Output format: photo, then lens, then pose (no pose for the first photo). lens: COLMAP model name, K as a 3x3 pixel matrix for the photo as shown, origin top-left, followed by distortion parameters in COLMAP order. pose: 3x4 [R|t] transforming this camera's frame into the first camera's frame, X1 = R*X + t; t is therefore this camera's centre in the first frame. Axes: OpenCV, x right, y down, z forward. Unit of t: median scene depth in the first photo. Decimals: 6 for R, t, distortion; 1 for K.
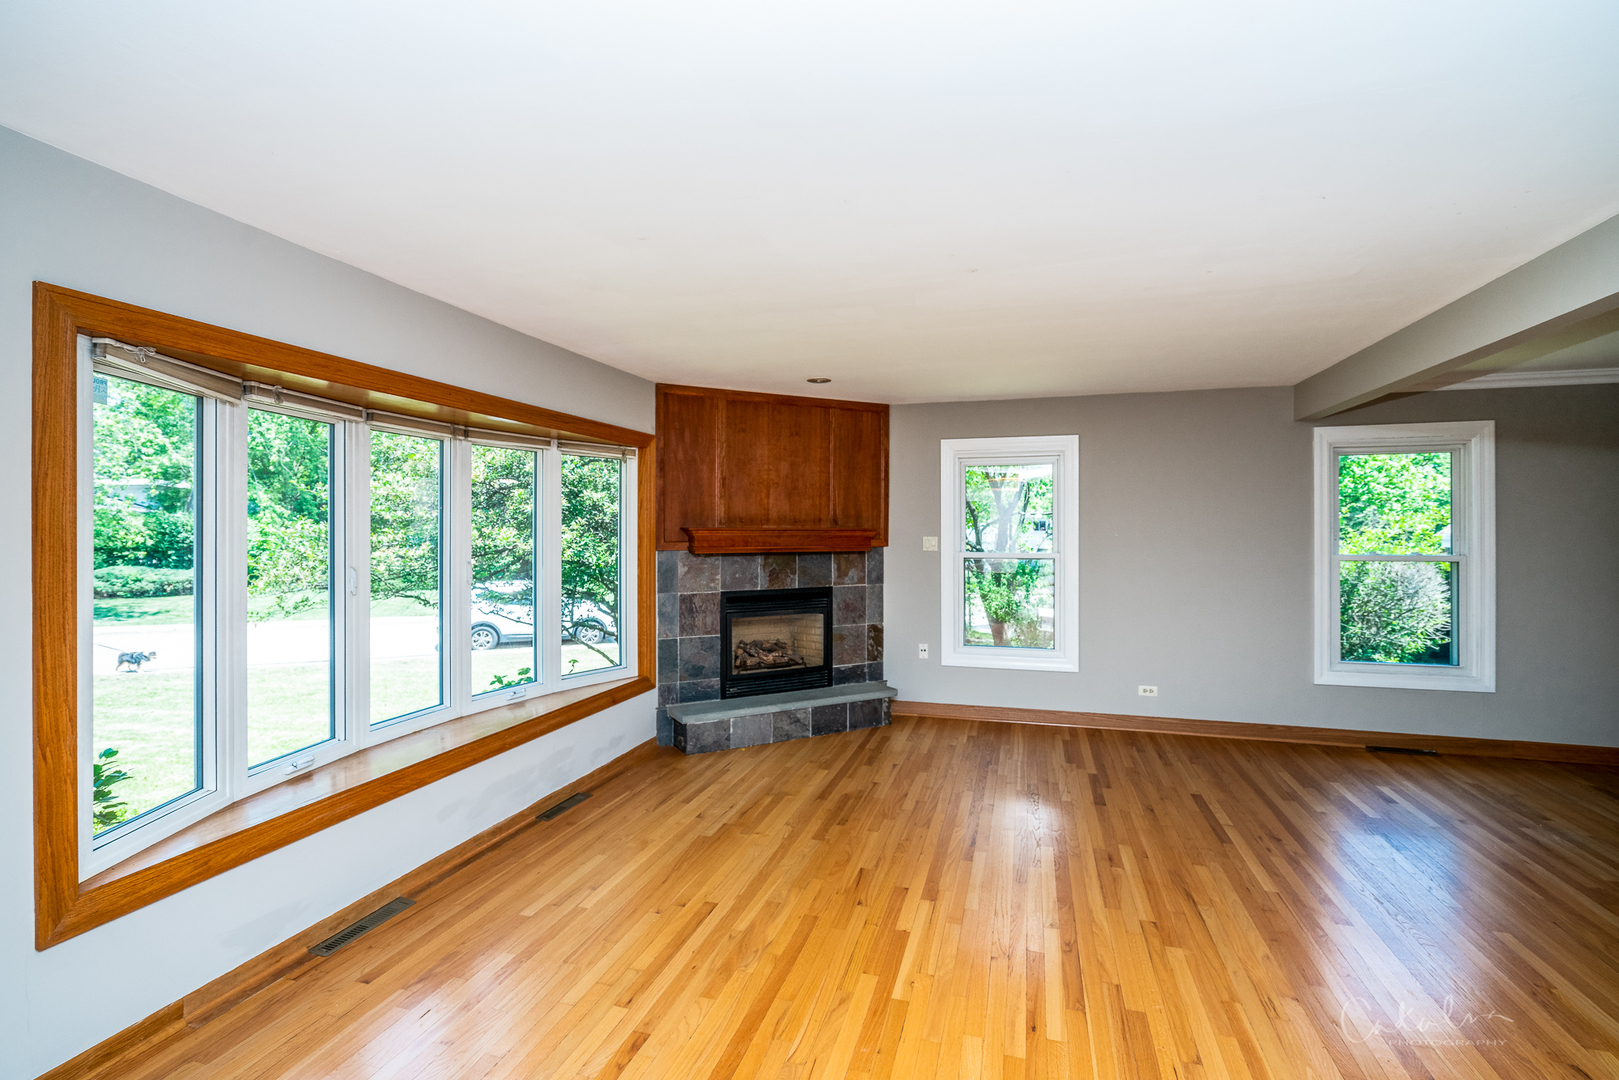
lens RADIAL K [[771.3, 0, 799.8], [0, 771.3, 524.6], [0, 0, 1]] dist [-0.003496, 0.002754]
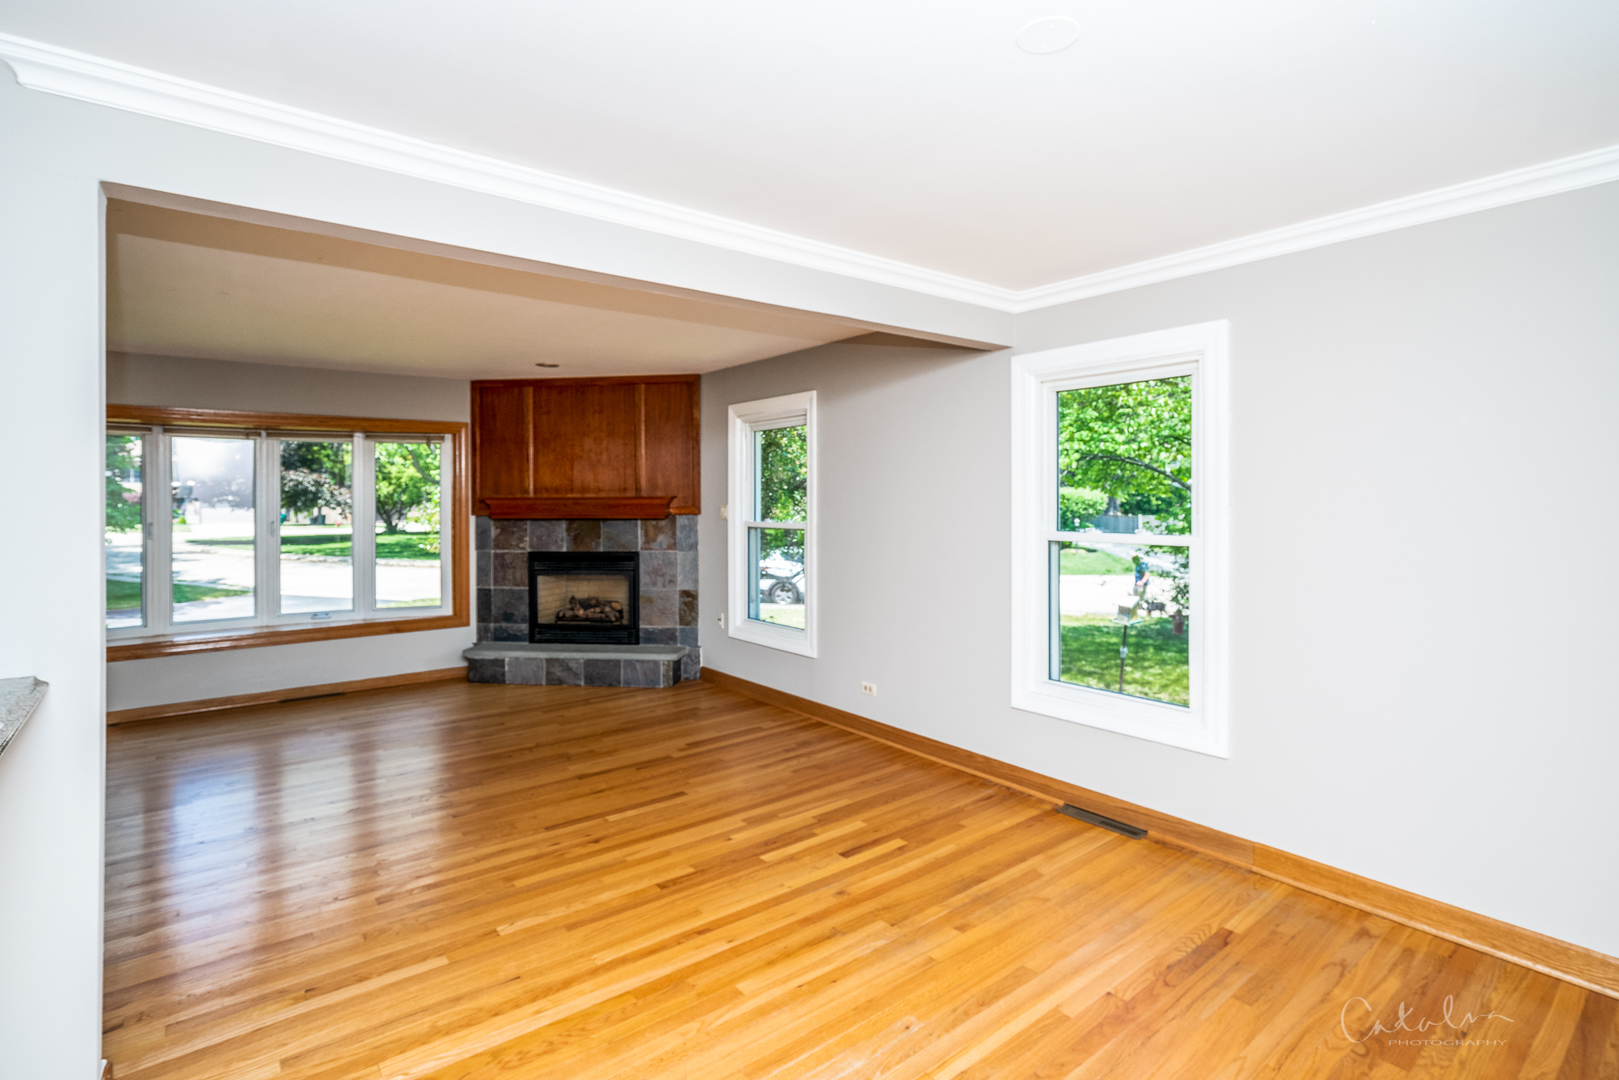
lens RADIAL K [[771.3, 0, 806.9], [0, 771.3, 494.9], [0, 0, 1]] dist [-0.003496, 0.002754]
pose [[0.817334, -0.006577, -0.576126, 0.902511], [0.005096, 0.999978, -0.004187, 0.008042], [0.576141, 0.000486, 0.817350, 0.276377]]
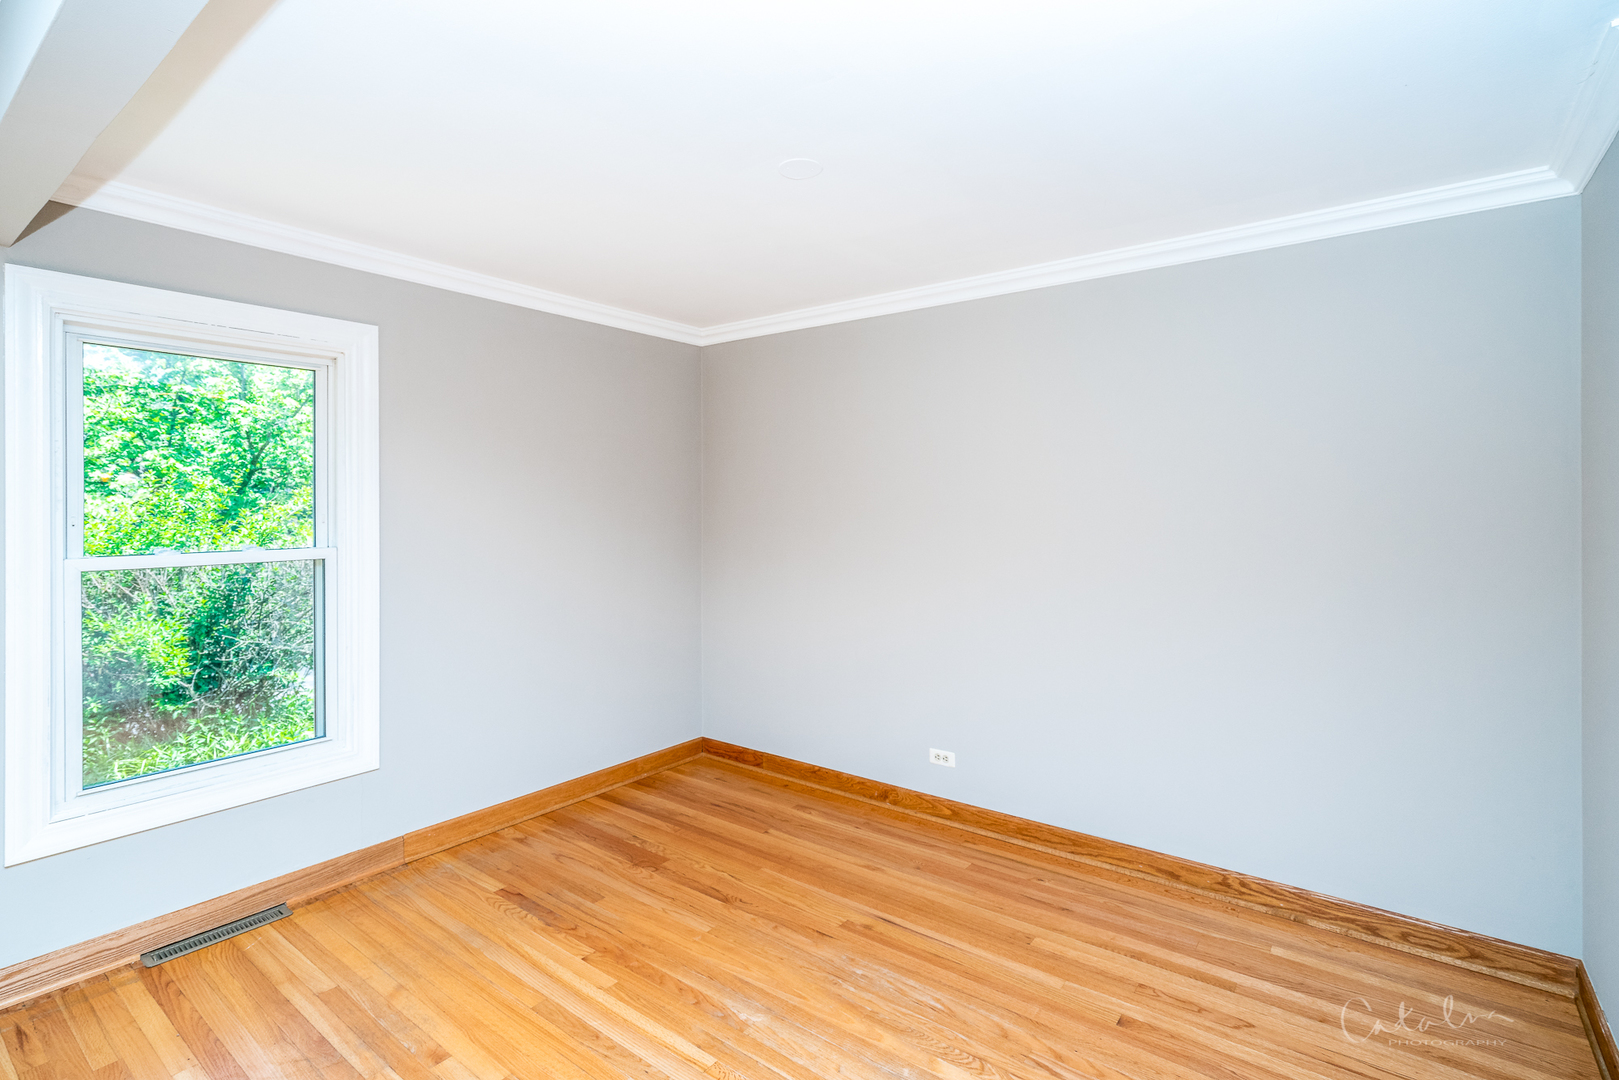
lens RADIAL K [[771.3, 0, 787.1], [0, 771.3, 499.0], [0, 0, 1]] dist [-0.003496, 0.002754]
pose [[0.381222, 0.004737, 0.924471, 0.416703], [-0.000891, 0.999988, -0.004757, 0.004255], [-0.924483, 0.000989, 0.381222, 0.422424]]
